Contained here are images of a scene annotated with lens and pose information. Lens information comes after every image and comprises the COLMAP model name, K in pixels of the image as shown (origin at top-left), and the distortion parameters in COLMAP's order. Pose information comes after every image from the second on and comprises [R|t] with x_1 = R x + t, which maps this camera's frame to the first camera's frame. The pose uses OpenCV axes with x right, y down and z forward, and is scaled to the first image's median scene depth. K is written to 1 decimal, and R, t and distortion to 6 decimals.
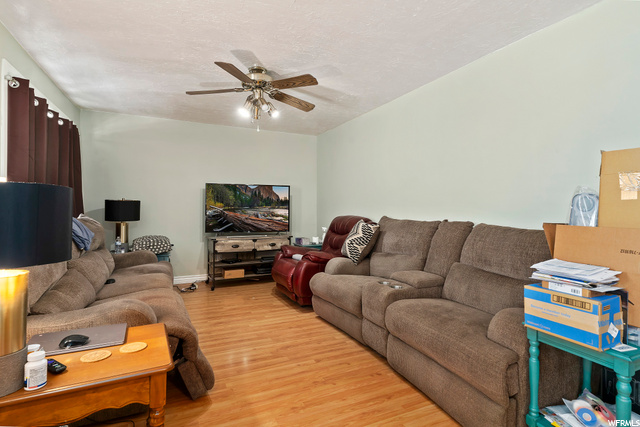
lens RADIAL K [[315.5, 0, 319.0], [0, 315.5, 206.6], [0, 0, 1]] dist [-0.000318, -0.000296]
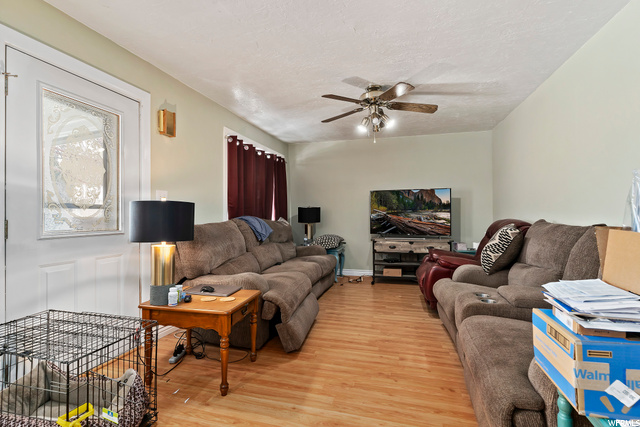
lens RADIAL K [[308.7, 0, 322.9], [0, 308.7, 208.0], [0, 0, 1]] dist [0.000394, 0.000162]
pose [[0.760352, -0.021381, -0.649159, 0.276214], [0.014564, 0.999768, -0.015871, 0.004820], [0.649347, 0.002613, 0.760487, 0.039011]]
